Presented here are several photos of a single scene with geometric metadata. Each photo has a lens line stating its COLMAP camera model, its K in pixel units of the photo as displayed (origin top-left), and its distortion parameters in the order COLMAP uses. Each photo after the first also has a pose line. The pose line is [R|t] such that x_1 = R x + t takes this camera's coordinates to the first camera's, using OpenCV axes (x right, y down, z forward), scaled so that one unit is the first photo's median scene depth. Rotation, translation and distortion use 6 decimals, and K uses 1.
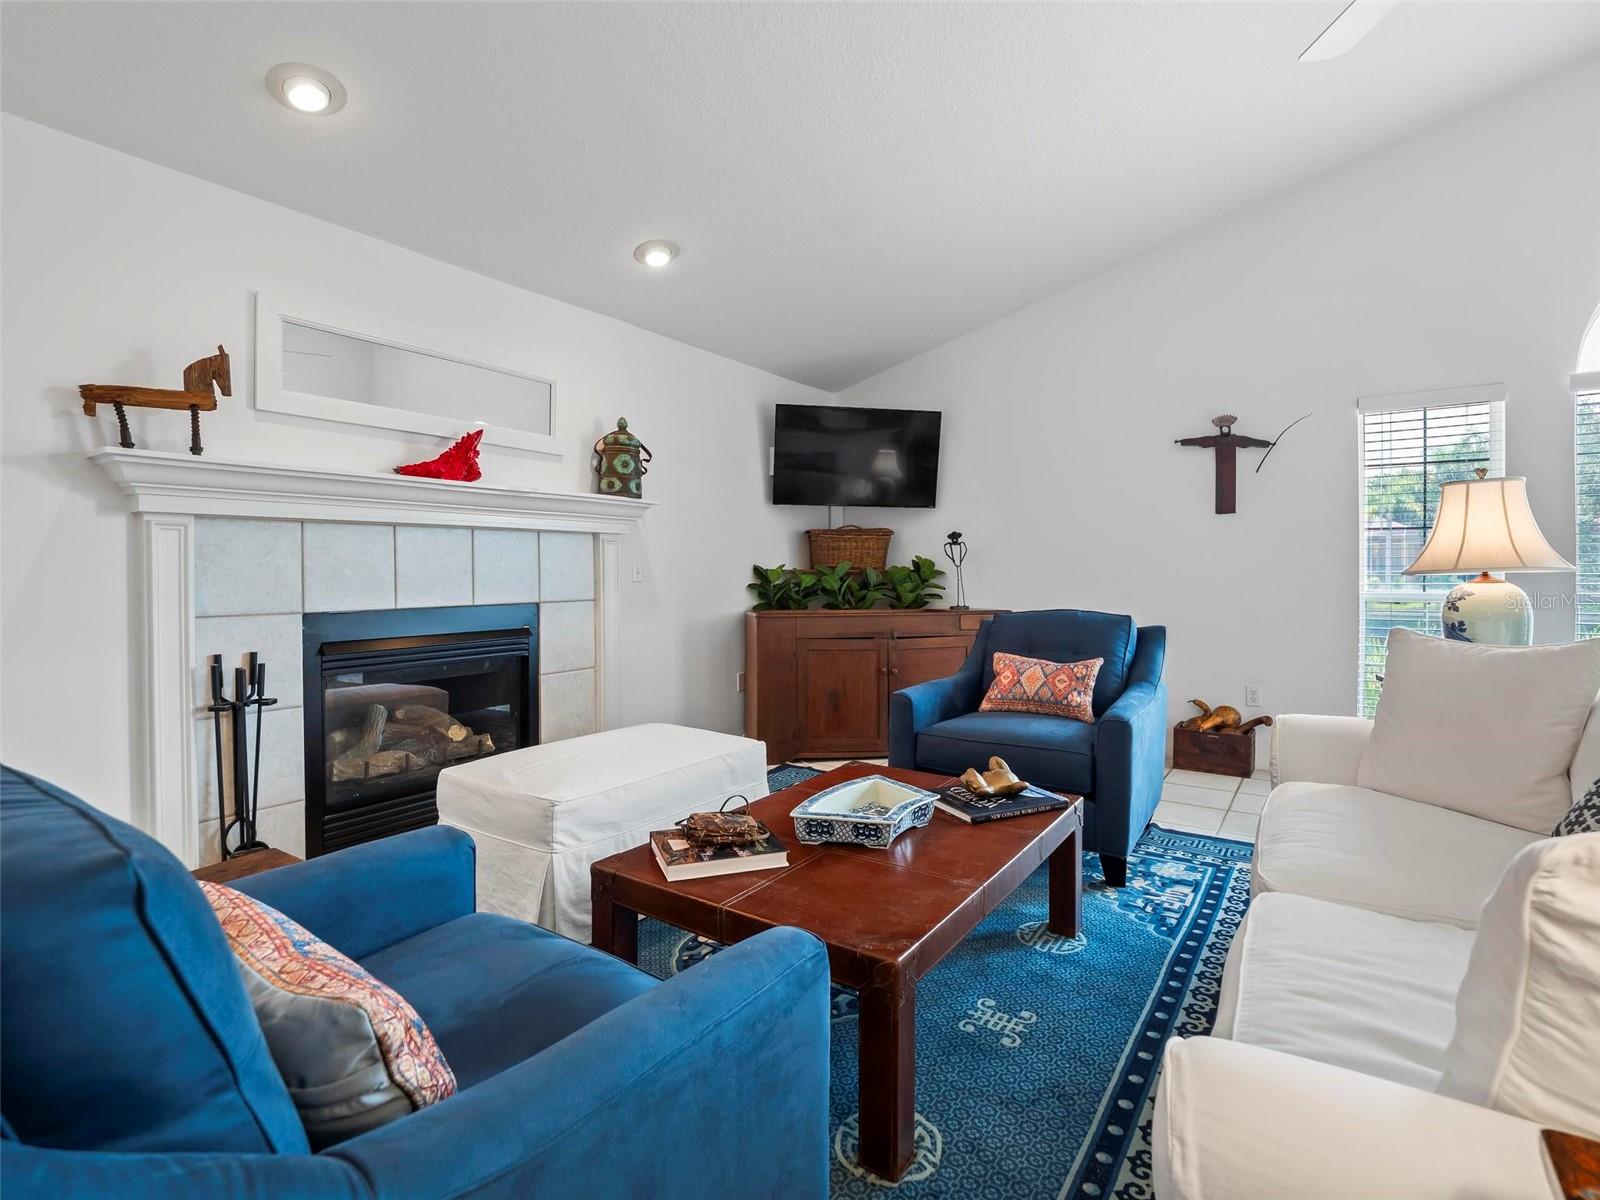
lens RADIAL K [[785.1, 0, 795.7], [0, 785.1, 582.1], [0, 0, 1]] dist [-0.006399, -0.004421]
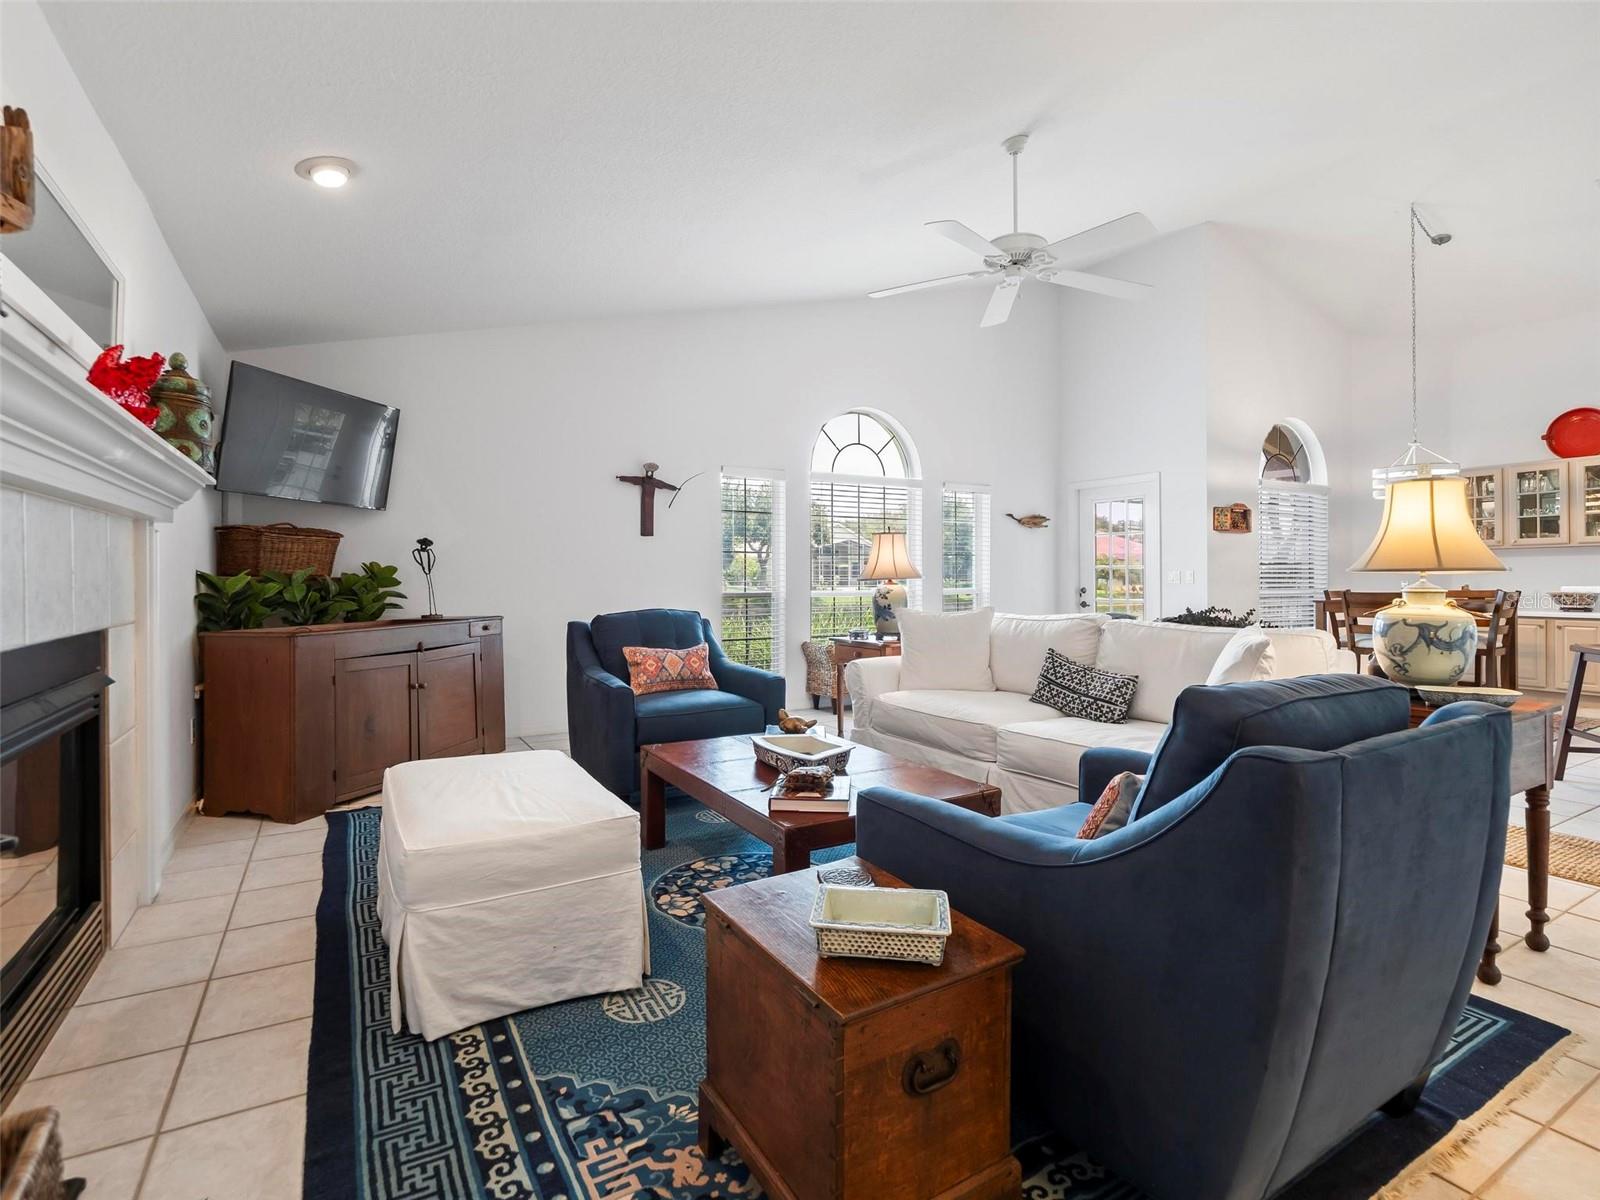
lens RADIAL K [[785.1, 0, 791.1], [0, 785.1, 582.8], [0, 0, 1]] dist [-0.006399, -0.004421]
pose [[0.423785, -0.000826, 0.905763, -0.611934], [0.013450, 0.999895, -0.005381, 0.002548], [-0.905663, 0.014463, 0.423751, 0.236714]]
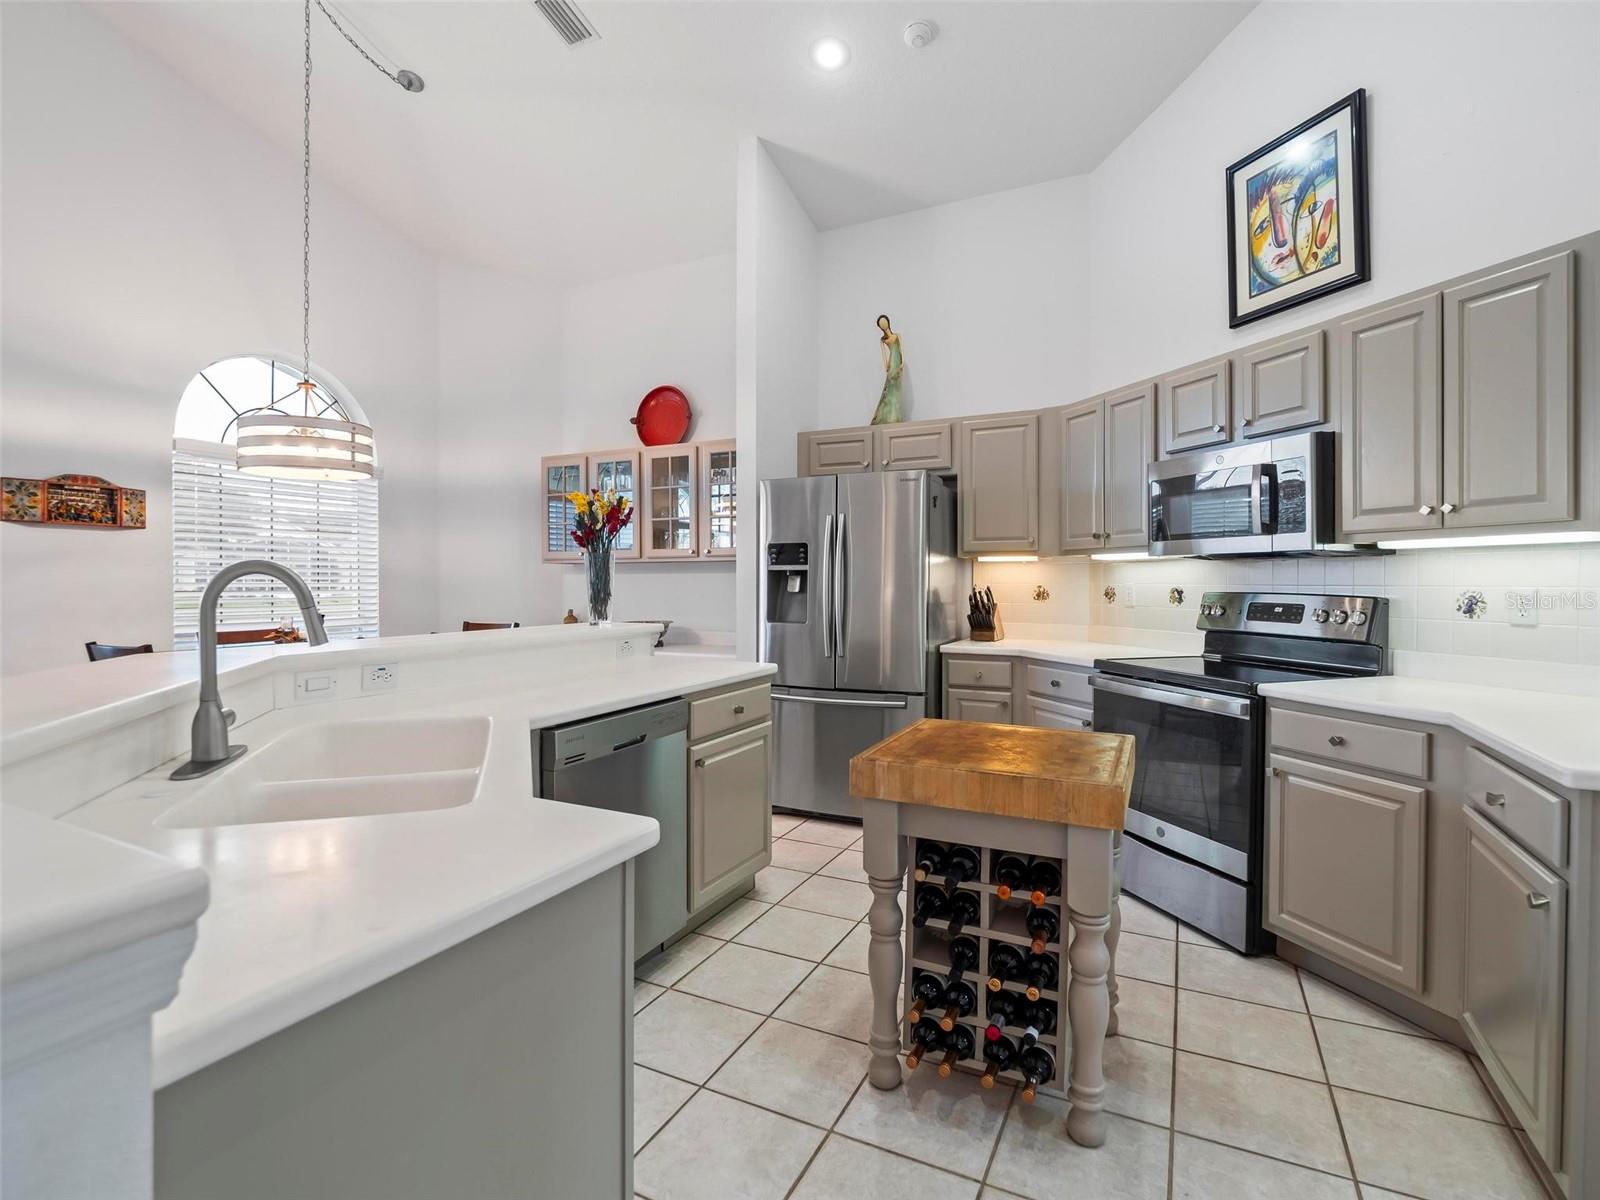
lens RADIAL K [[785.1, 0, 793.3], [0, 785.1, 589.2], [0, 0, 1]] dist [-0.006399, -0.004421]
pose [[-0.133220, -0.005314, 0.991072, 0.304074], [0.013567, 0.999882, 0.007185, -0.023986], [-0.990994, 0.014403, -0.133133, -0.651935]]
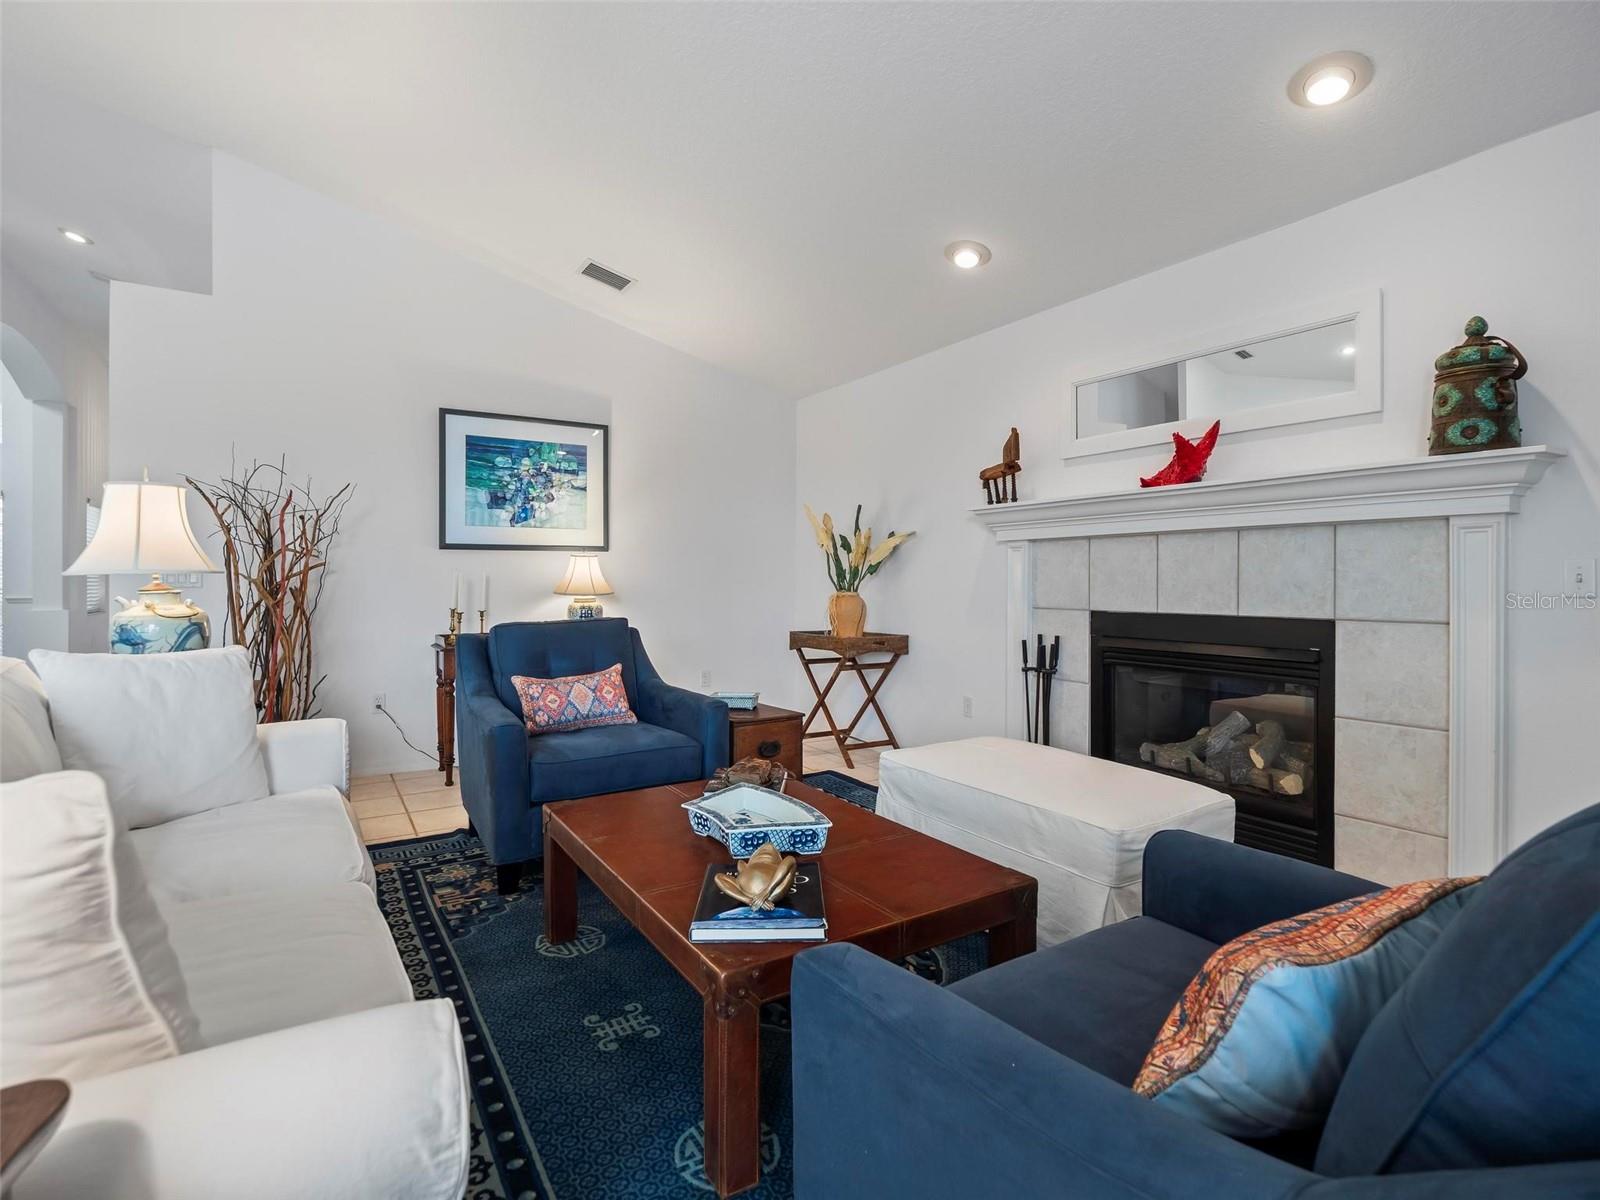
lens RADIAL K [[785.1, 0, 782.4], [0, 785.1, 570.9], [0, 0, 1]] dist [-0.006399, -0.004421]
pose [[-0.404122, -0.007491, -0.914674, 0.527246], [-0.013218, 0.999910, -0.002349, -0.010765], [0.914609, 0.011141, -0.404185, 0.763180]]
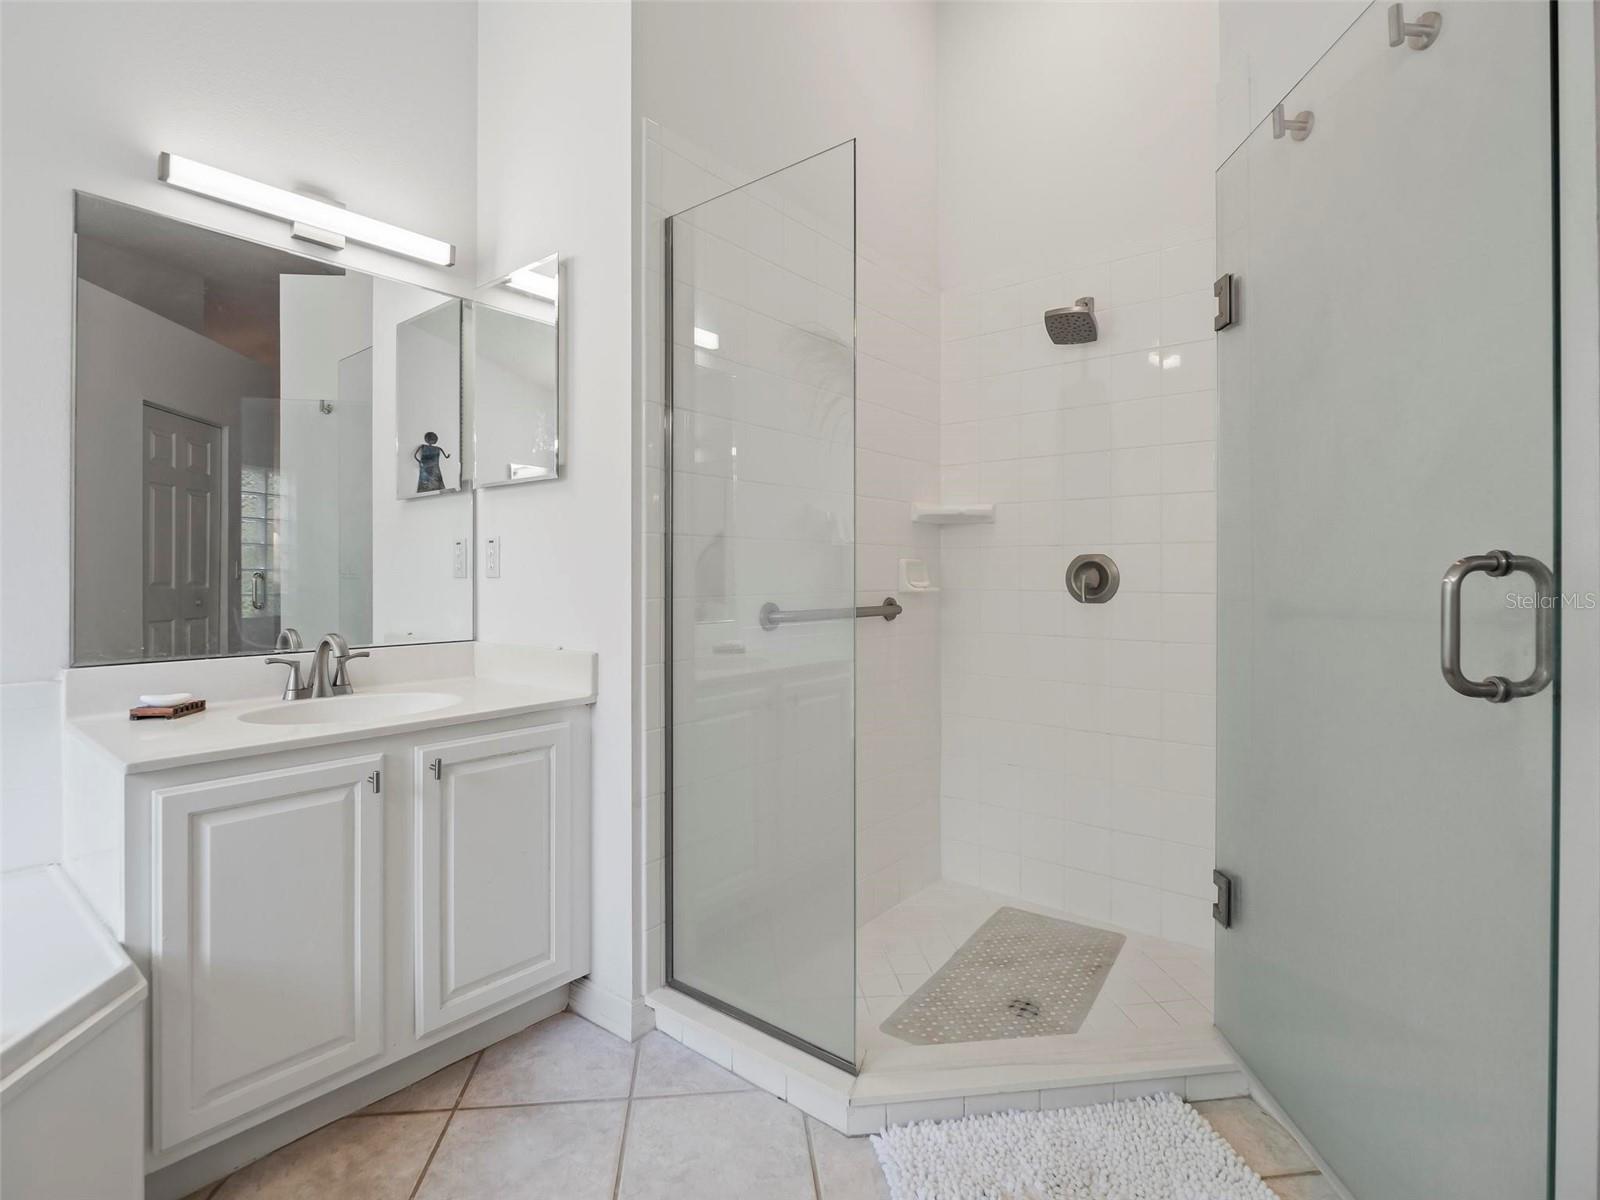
lens RADIAL K [[785.1, 0, 793.3], [0, 785.1, 571.8], [0, 0, 1]] dist [-0.006399, -0.004421]
pose [[-0.996650, 0.004536, 0.081665, 1.373620], [0.005331, 0.999941, 0.009517, 0.011821], [-0.081617, 0.009920, -0.996614, -0.176506]]
